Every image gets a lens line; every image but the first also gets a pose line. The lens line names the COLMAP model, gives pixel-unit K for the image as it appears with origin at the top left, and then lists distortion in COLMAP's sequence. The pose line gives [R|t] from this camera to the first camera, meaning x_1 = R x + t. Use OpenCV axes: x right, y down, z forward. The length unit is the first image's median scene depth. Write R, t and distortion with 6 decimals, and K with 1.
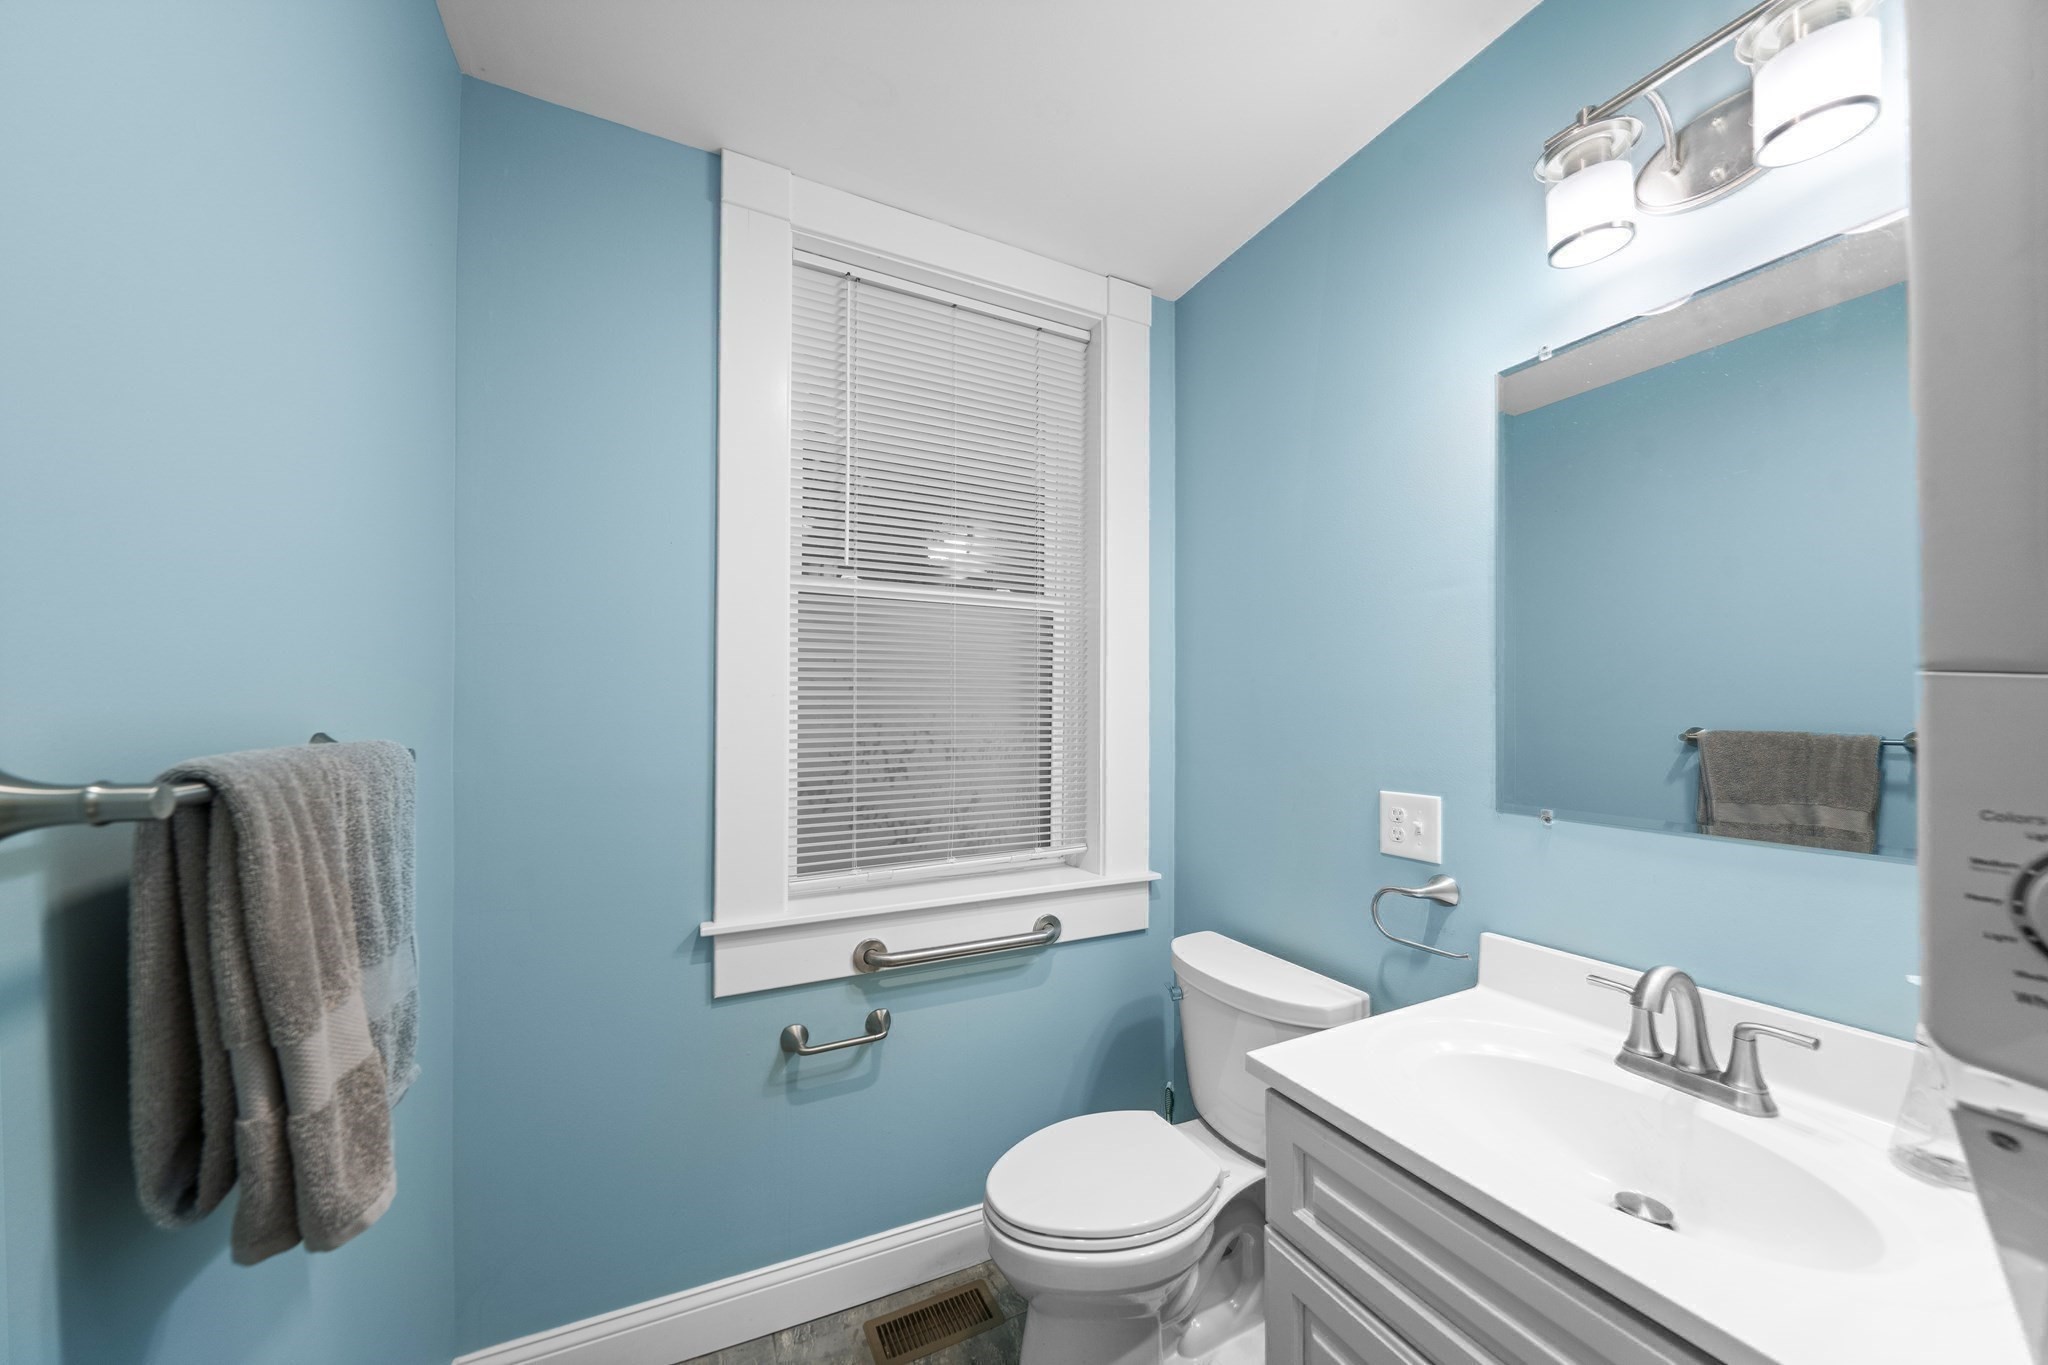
lens RADIAL K [[706.7, 0, 1026.2], [0, 706.7, 730.7], [0, 0, 1]] dist [-0.009136, 0.000076]
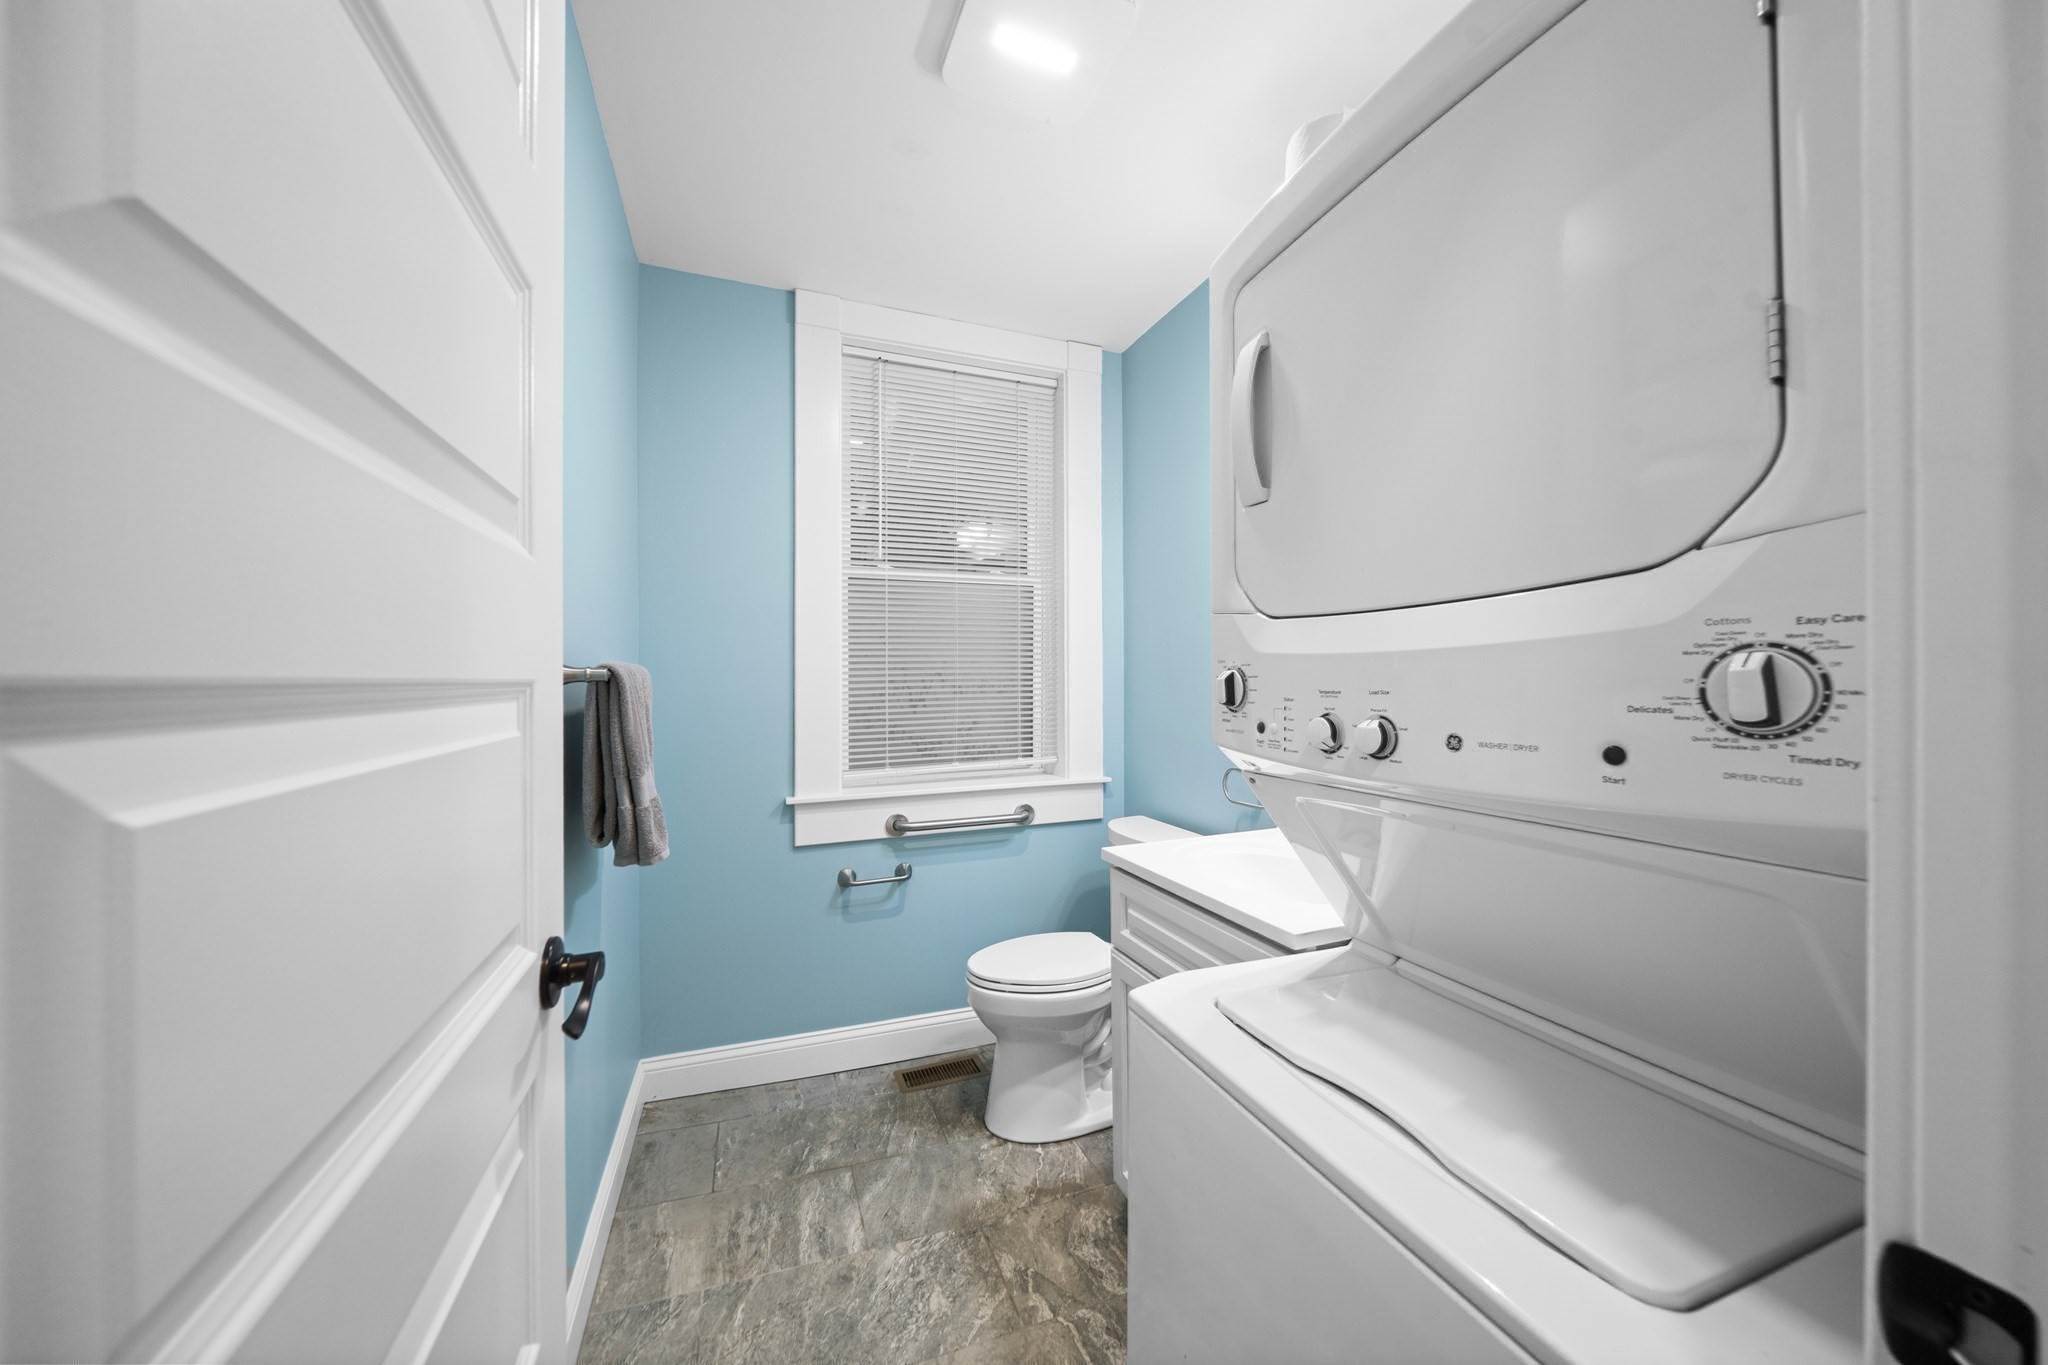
lens RADIAL K [[709.8, 0, 1028.1], [0, 709.8, 694.5], [0, 0, 1]] dist [-0.004062, -0.000045]
pose [[0.996645, -0.008785, -0.081378, 0.170015], [0.008462, 0.999955, -0.004315, 0.056533], [0.081413, 0.003612, 0.996674, -0.444217]]
